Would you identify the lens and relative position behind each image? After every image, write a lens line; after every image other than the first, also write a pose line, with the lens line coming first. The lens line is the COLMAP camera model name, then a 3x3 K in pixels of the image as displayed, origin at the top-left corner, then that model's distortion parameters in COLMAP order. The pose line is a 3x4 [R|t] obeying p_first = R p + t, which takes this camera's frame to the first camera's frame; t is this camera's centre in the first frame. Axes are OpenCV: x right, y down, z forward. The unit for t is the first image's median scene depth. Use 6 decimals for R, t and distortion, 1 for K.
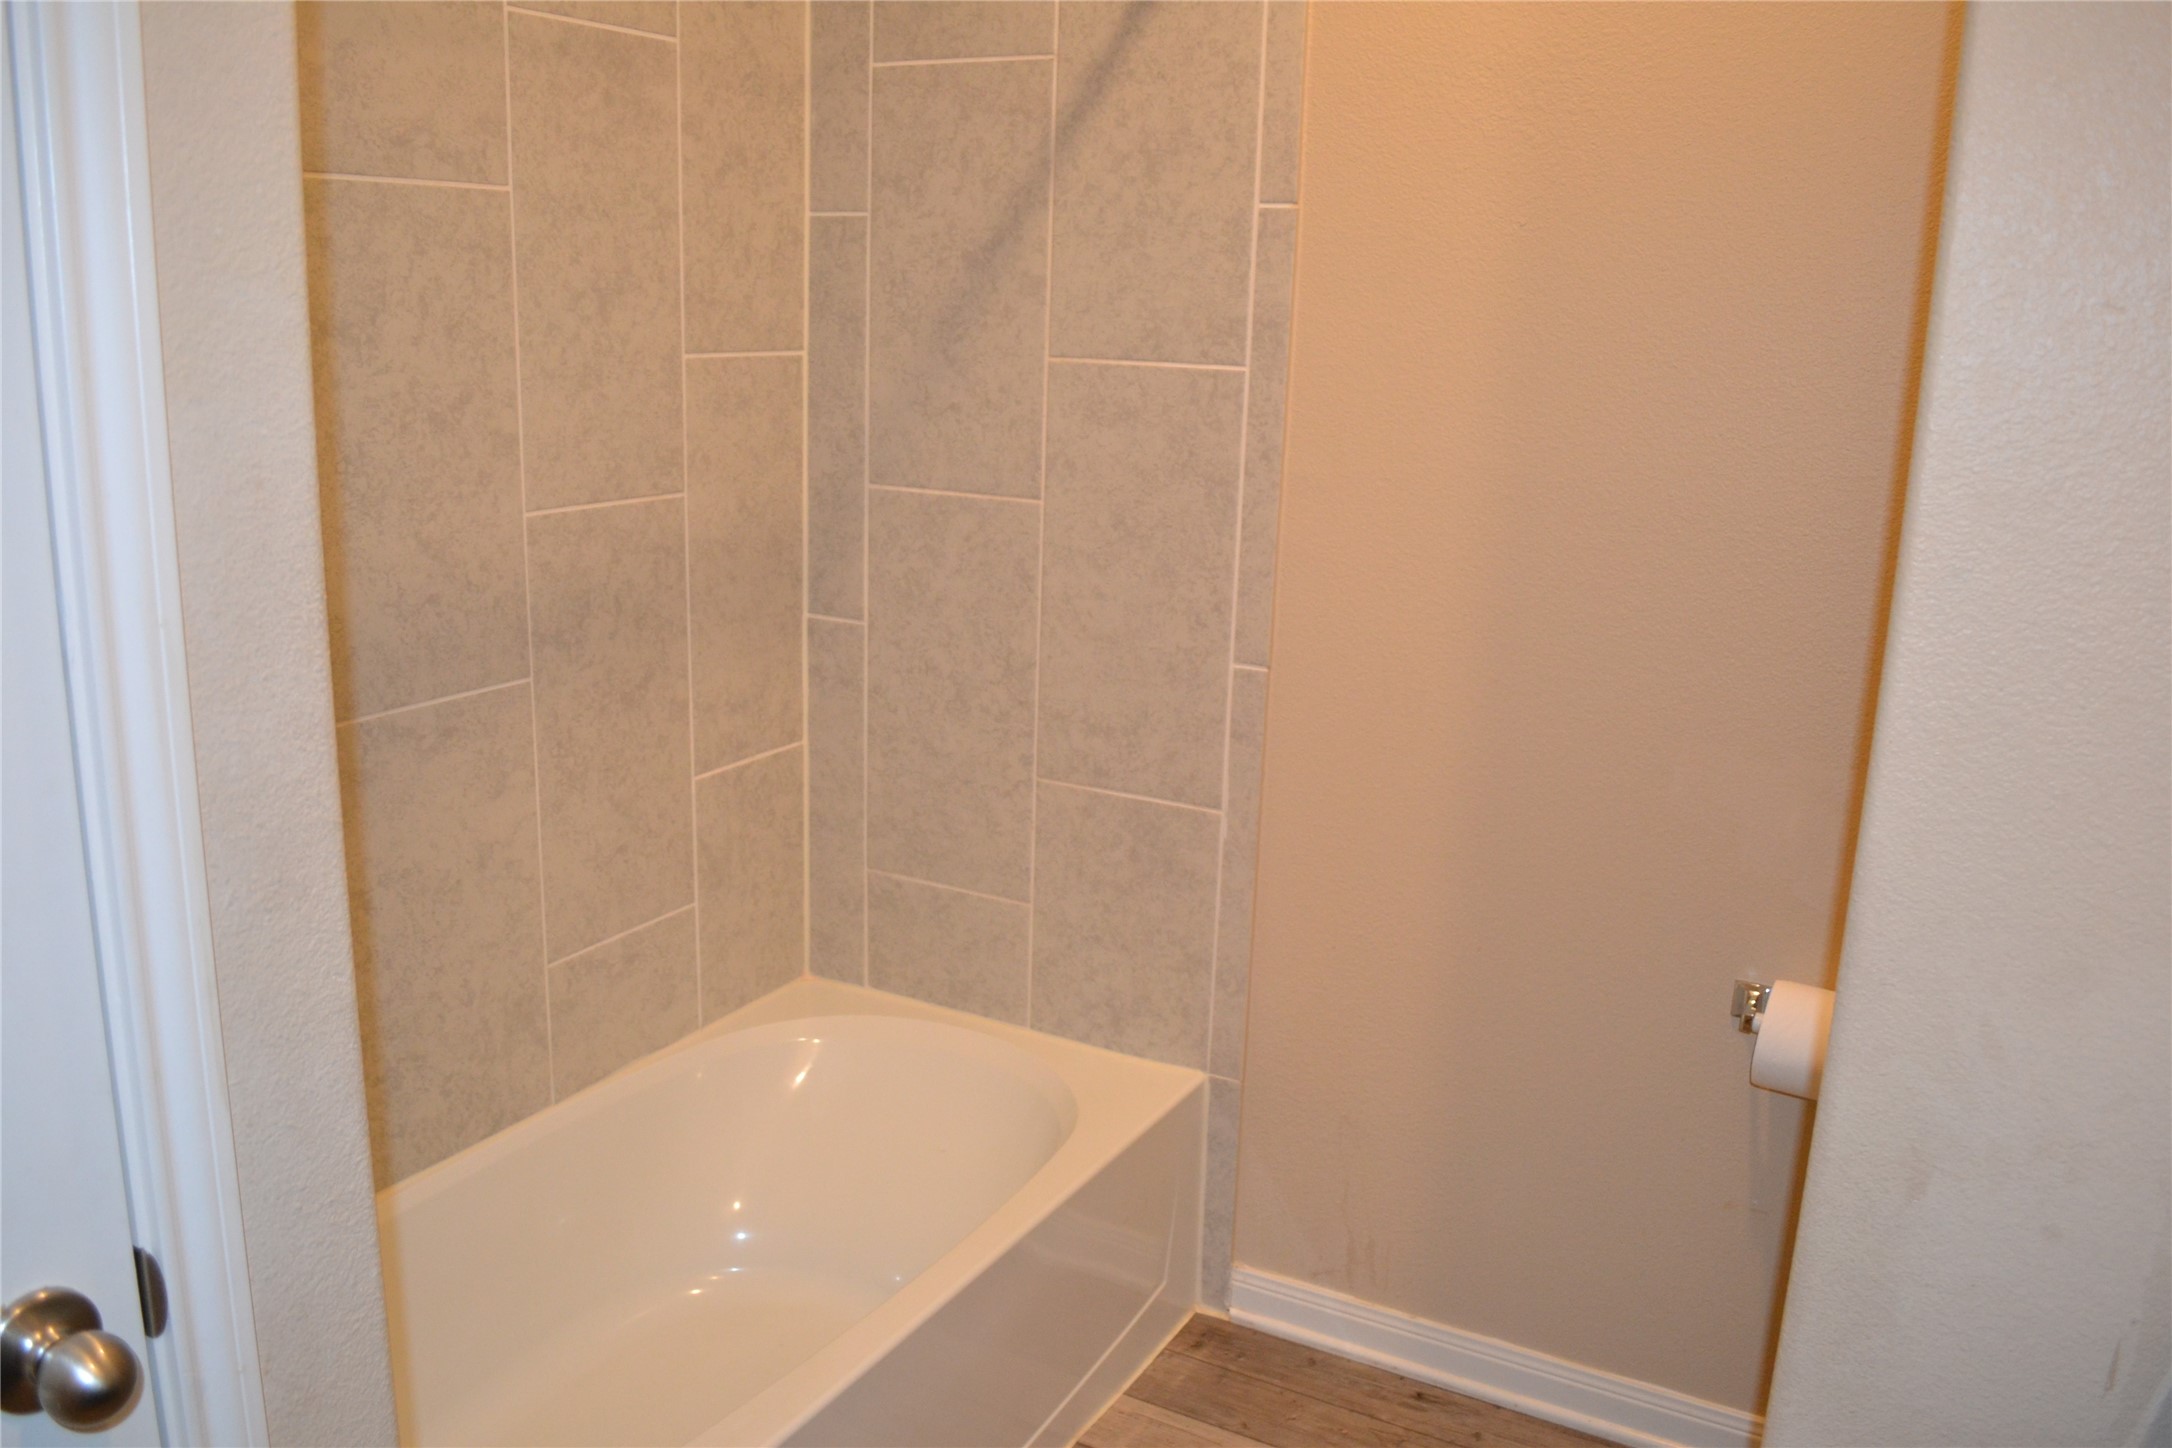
lens RADIAL K [[1739.0, 0, 1082.2], [0, 1739.0, 728.2], [0, 0, 1]] dist [-0.084251, 0.014614]
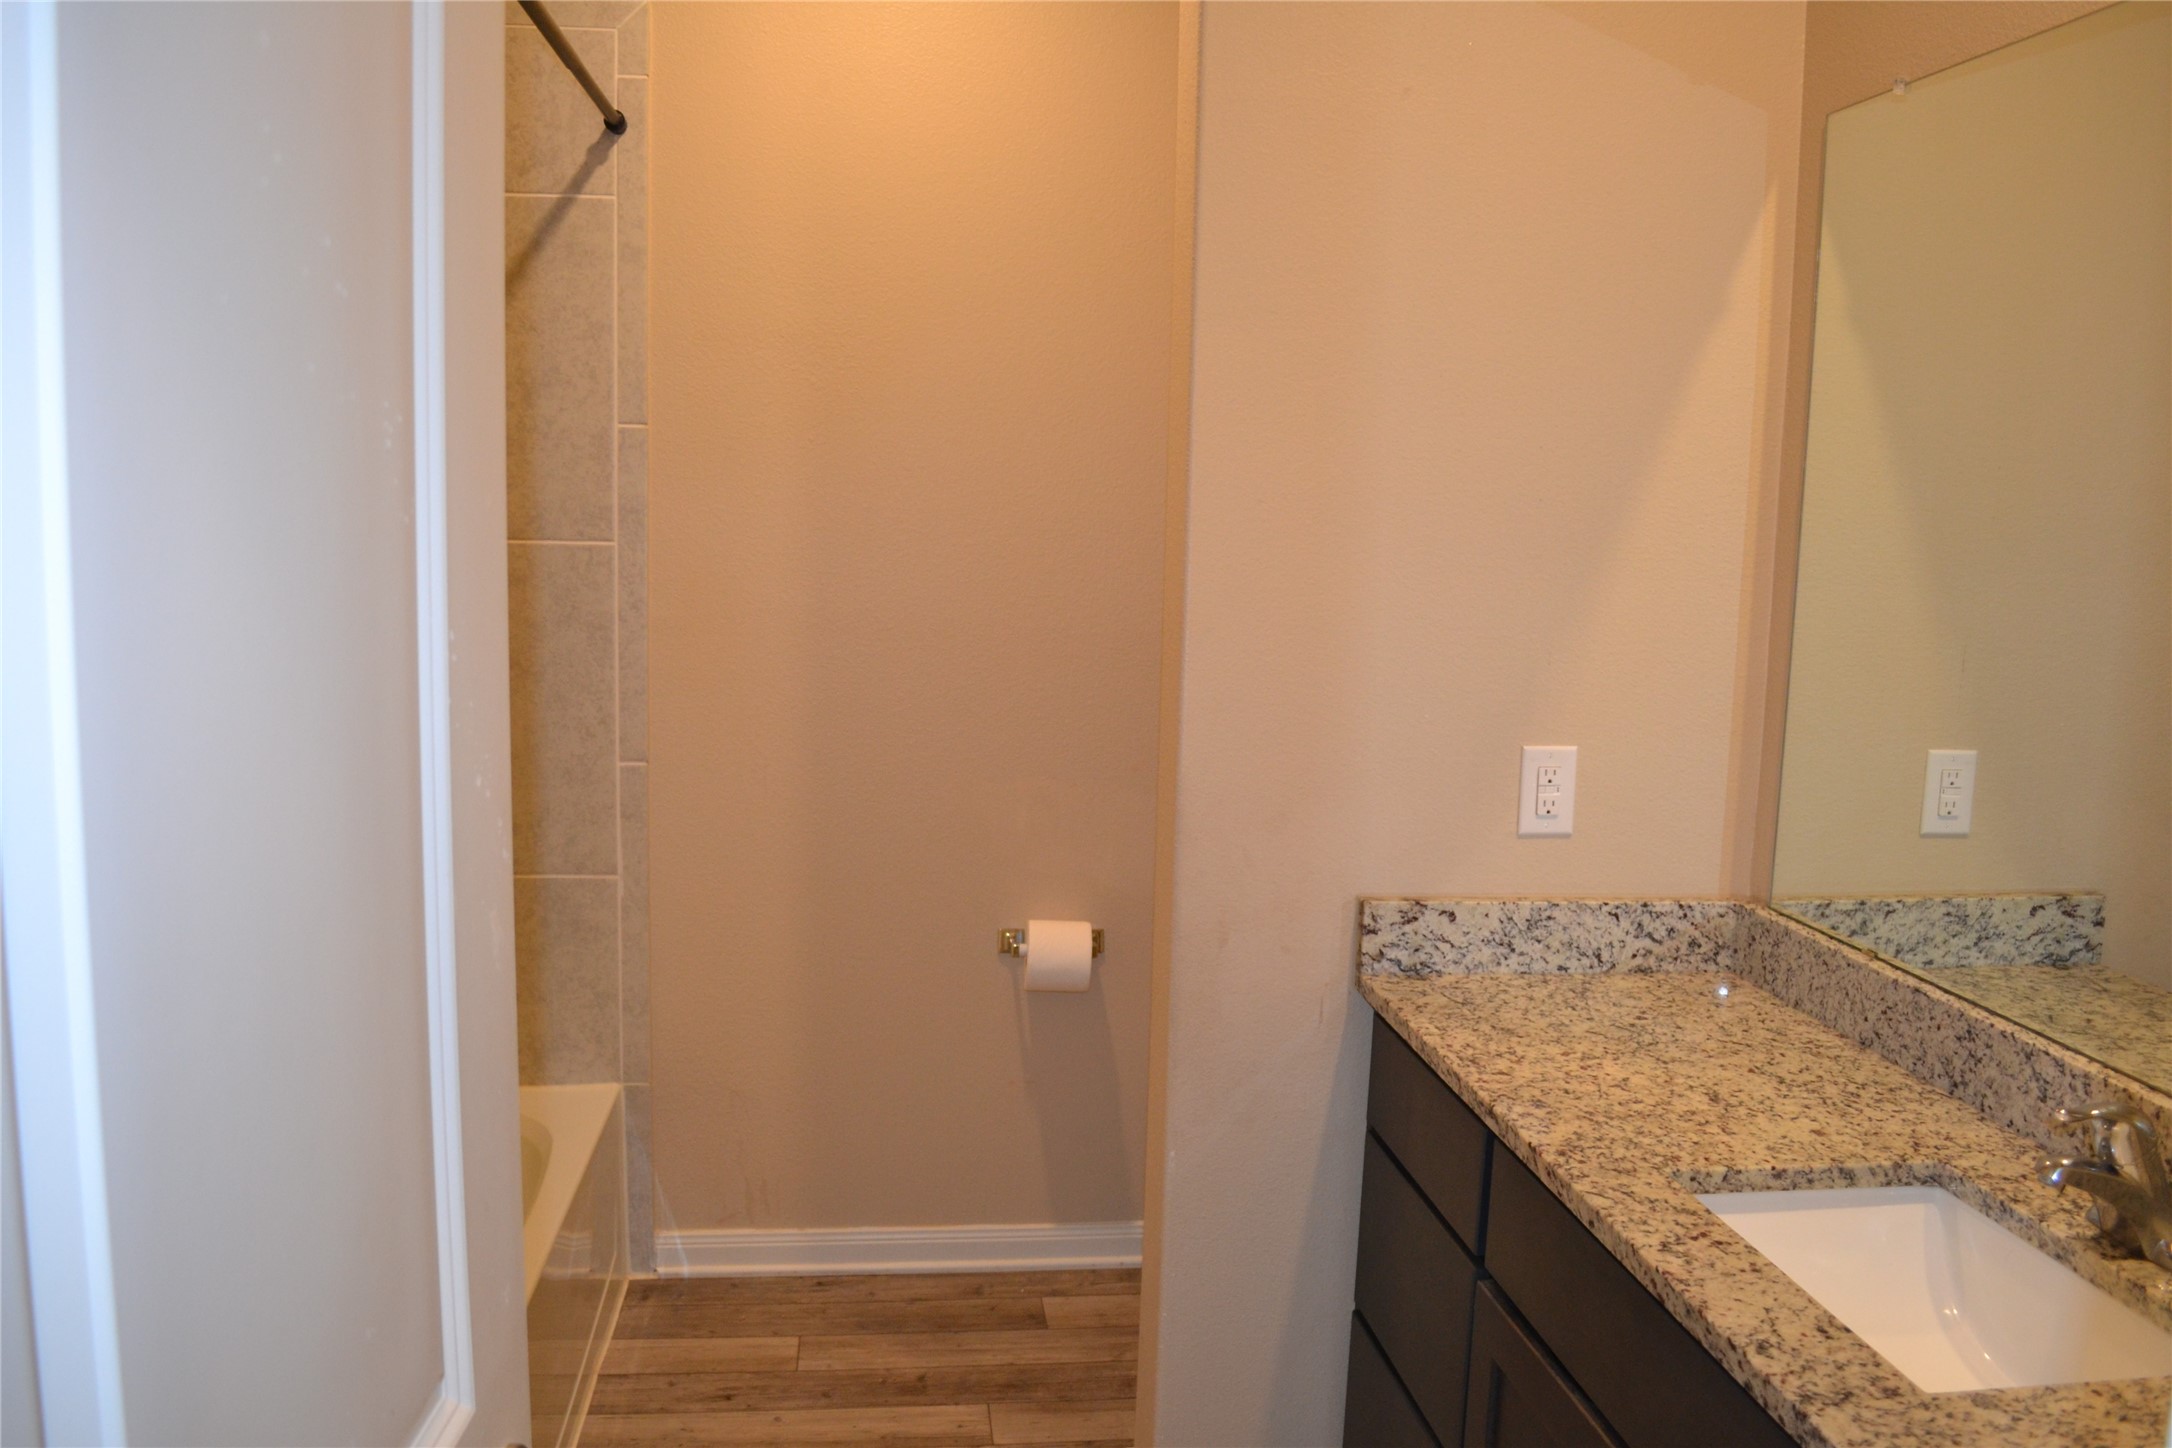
lens RADIAL K [[1739.0, 0, 1082.2], [0, 1739.0, 728.2], [0, 0, 1]] dist [-0.084251, 0.014614]
pose [[0.812262, -0.084886, 0.577084, -0.389492], [0.138555, 0.989116, -0.049526, 0.052198], [-0.566599, 0.120186, 0.815182, -0.286072]]
